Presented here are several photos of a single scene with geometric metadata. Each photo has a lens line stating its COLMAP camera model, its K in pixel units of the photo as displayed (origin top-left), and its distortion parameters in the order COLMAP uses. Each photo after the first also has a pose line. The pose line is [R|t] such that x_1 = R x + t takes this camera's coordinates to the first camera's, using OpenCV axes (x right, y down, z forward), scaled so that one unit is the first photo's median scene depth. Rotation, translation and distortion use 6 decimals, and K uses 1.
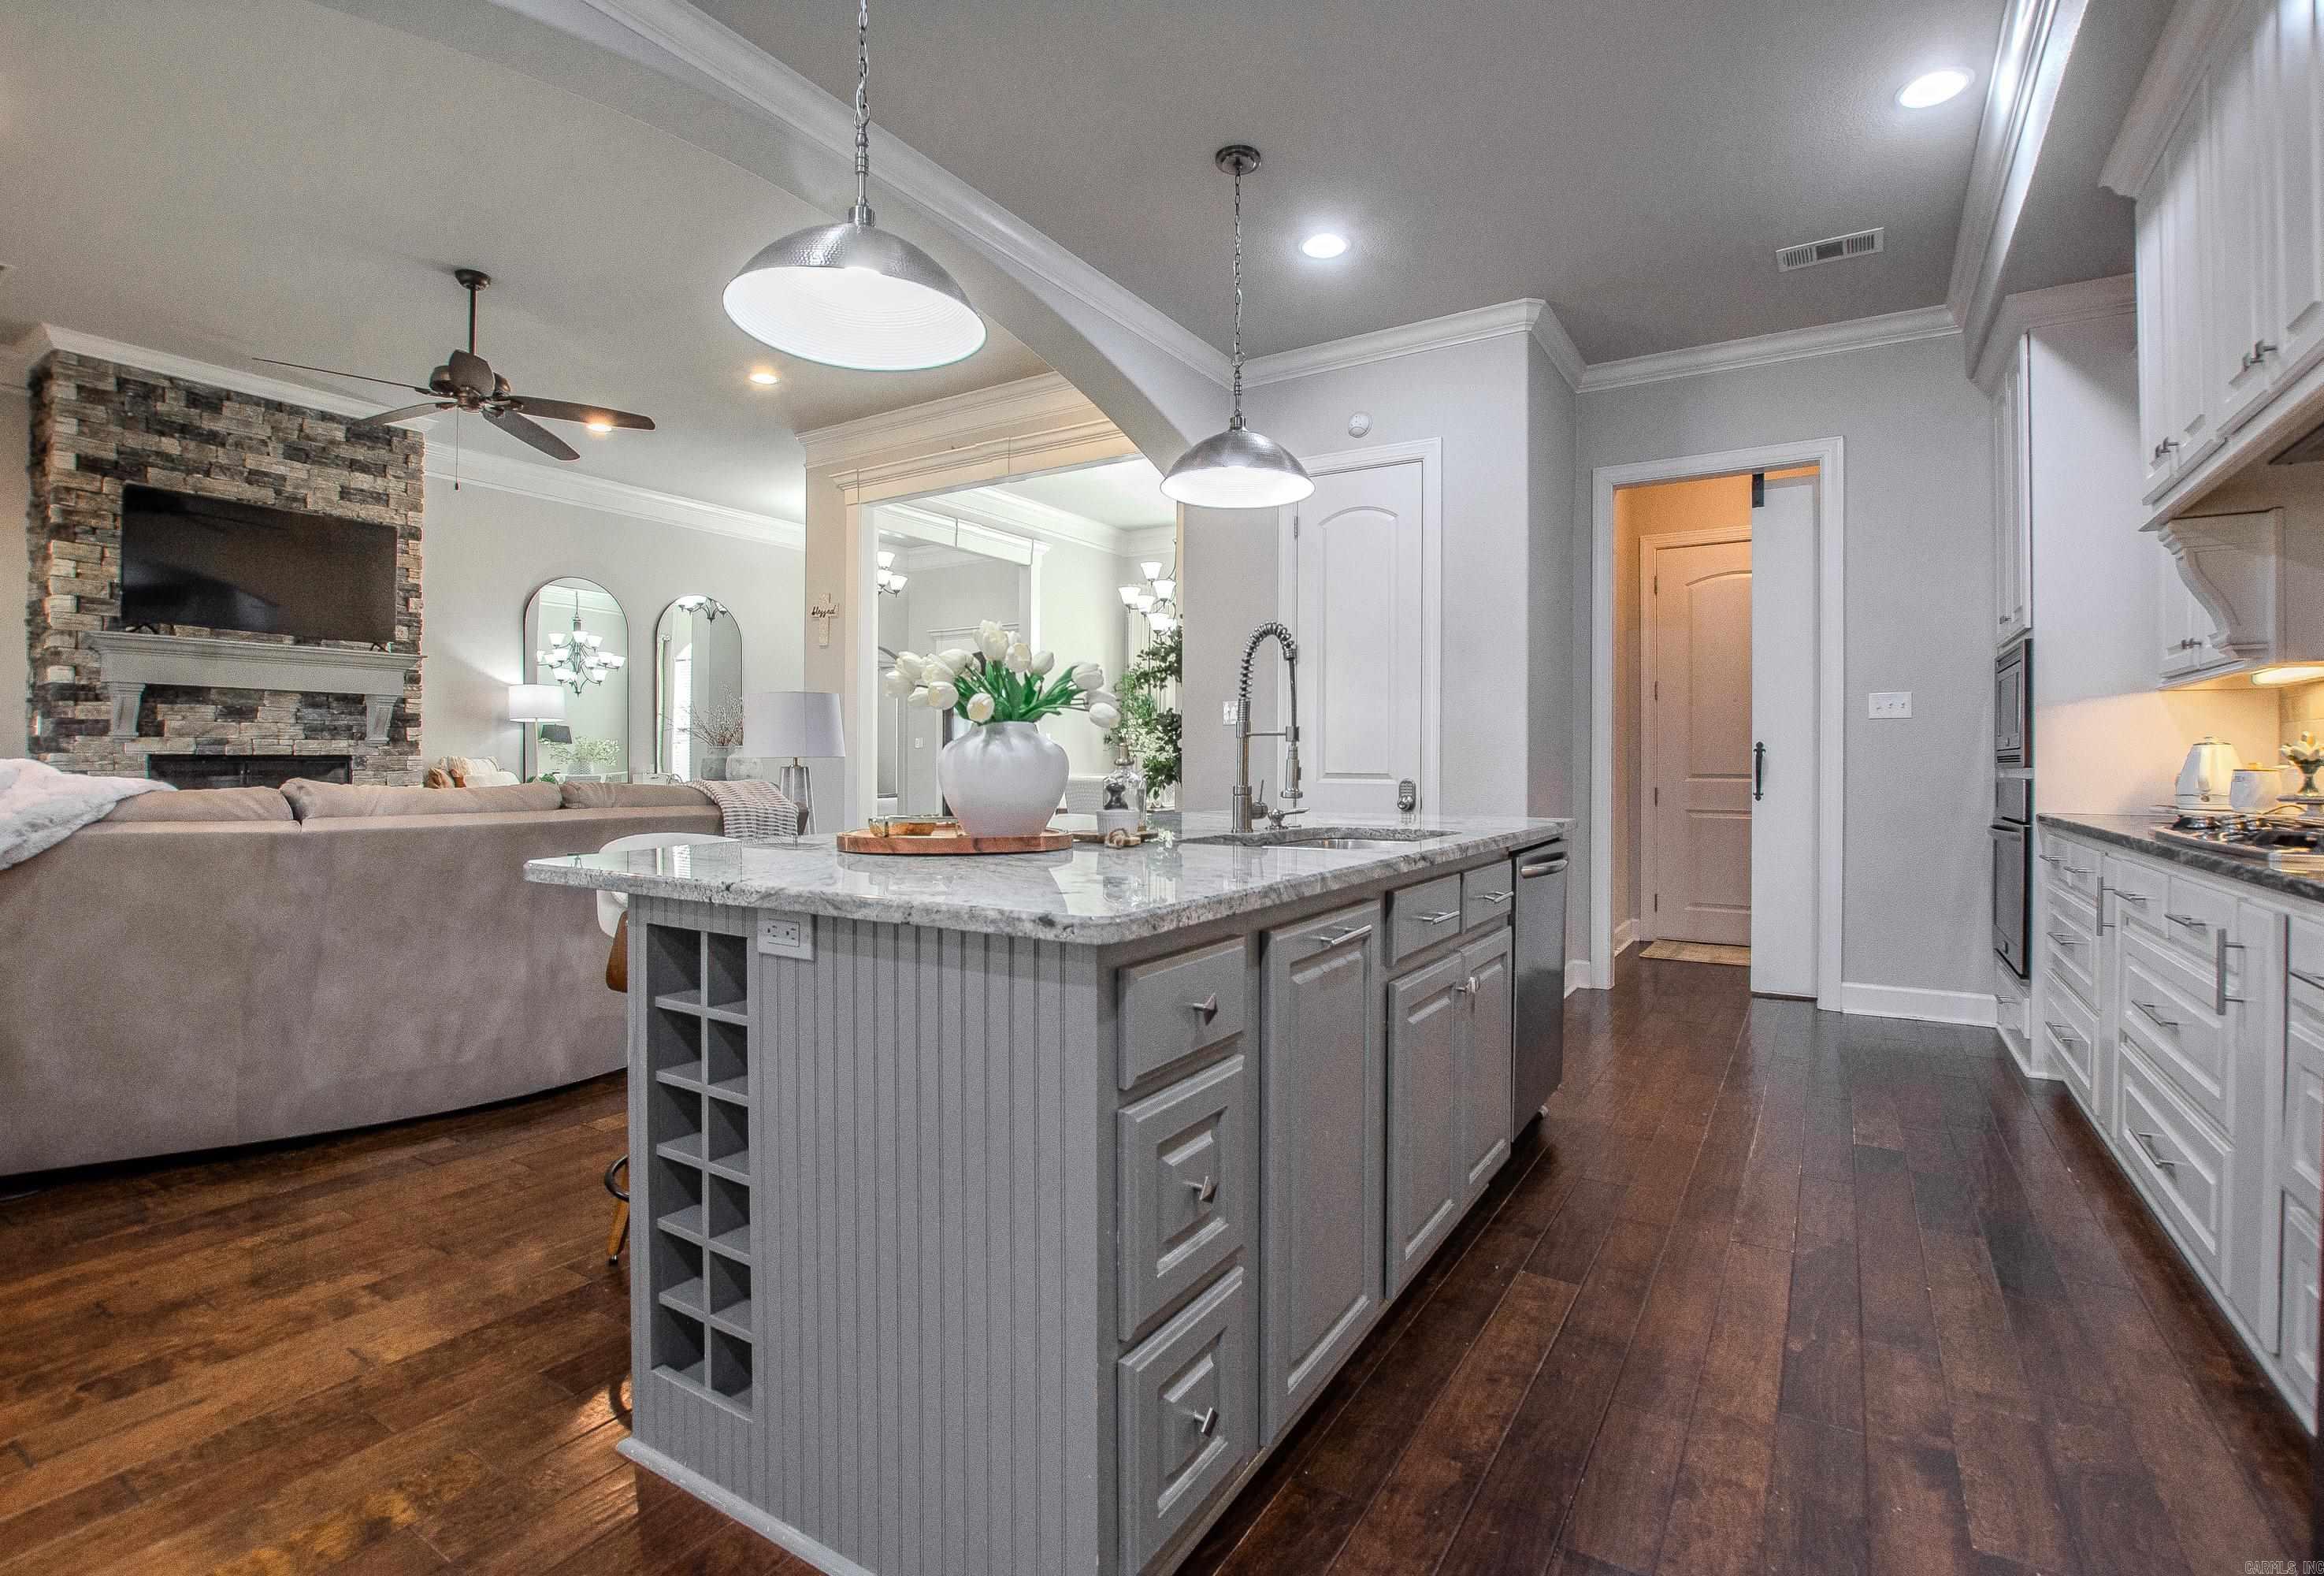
lens RADIAL K [[1047.9, 0, 1164.9], [0, 1047.9, 776.1], [0, 0, 1]] dist [-0.021060, 0.000044]
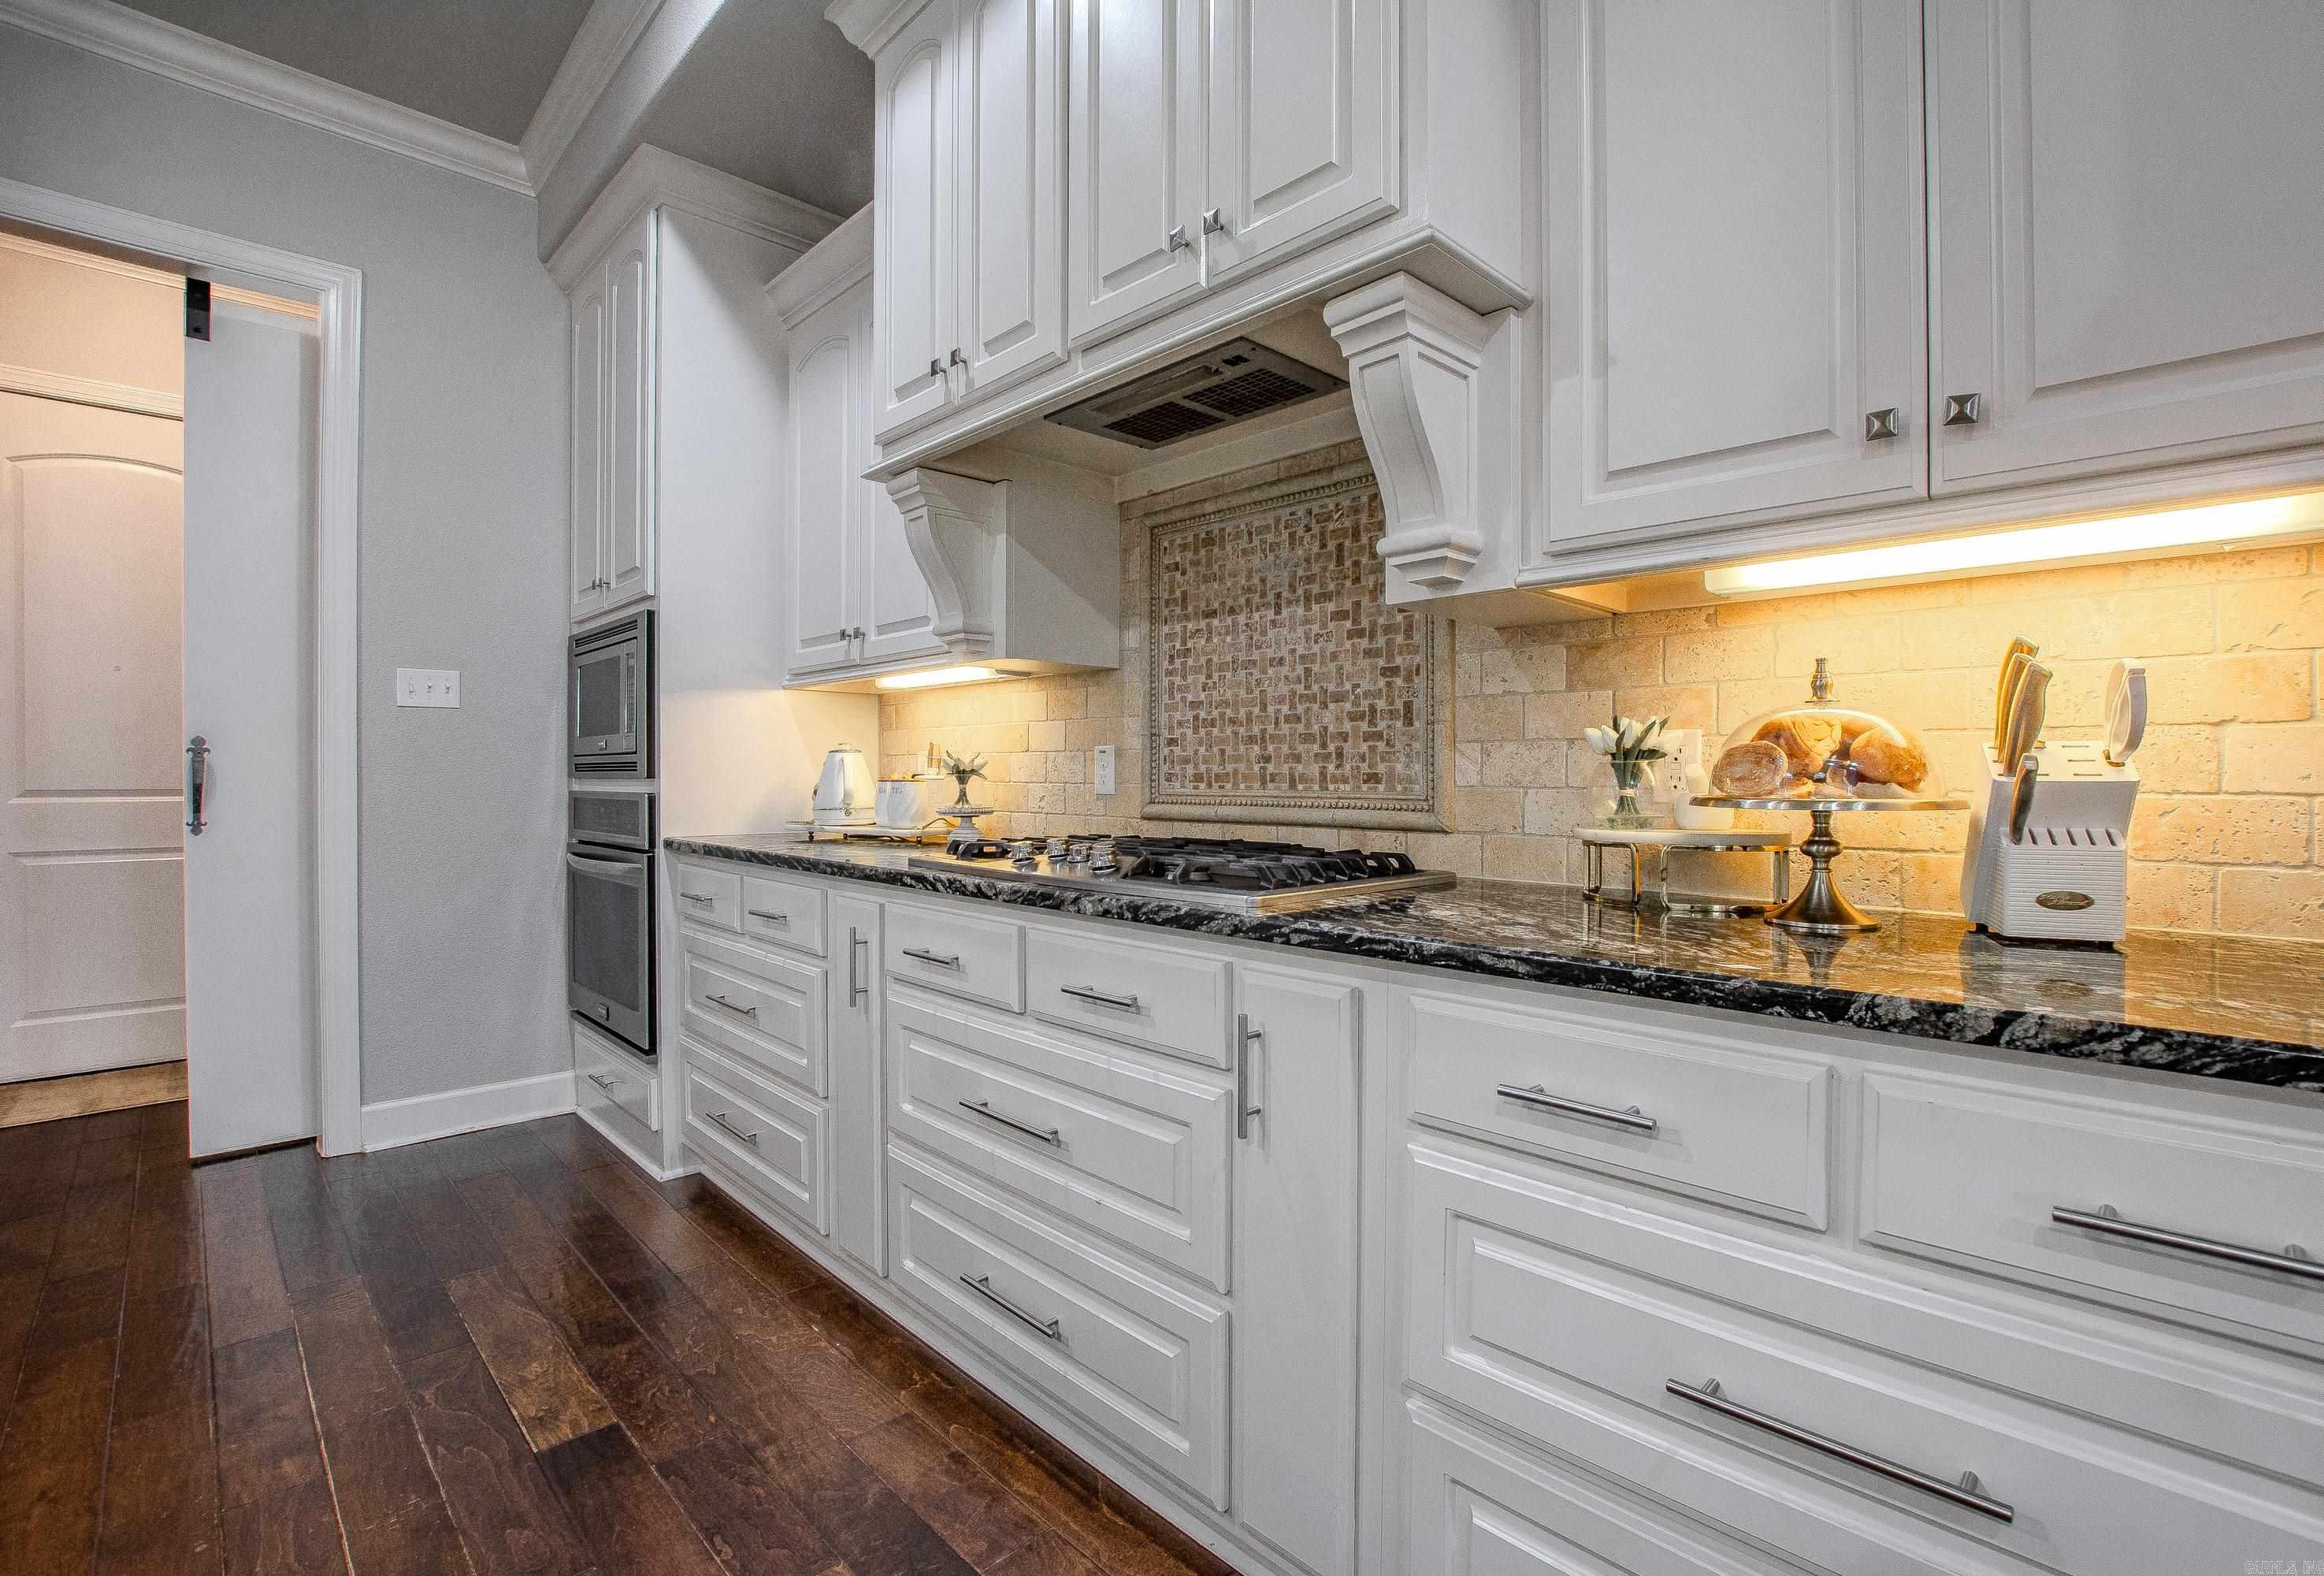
lens RADIAL K [[1047.9, 0, 1164.9], [0, 1047.9, 776.1], [0, 0, 1]] dist [-0.021060, 0.000044]
pose [[0.228426, -0.003420, 0.973555, 0.171170], [0.009793, 0.999951, 0.001215, -0.007089], [-0.973512, 0.009257, 0.228448, 0.455316]]
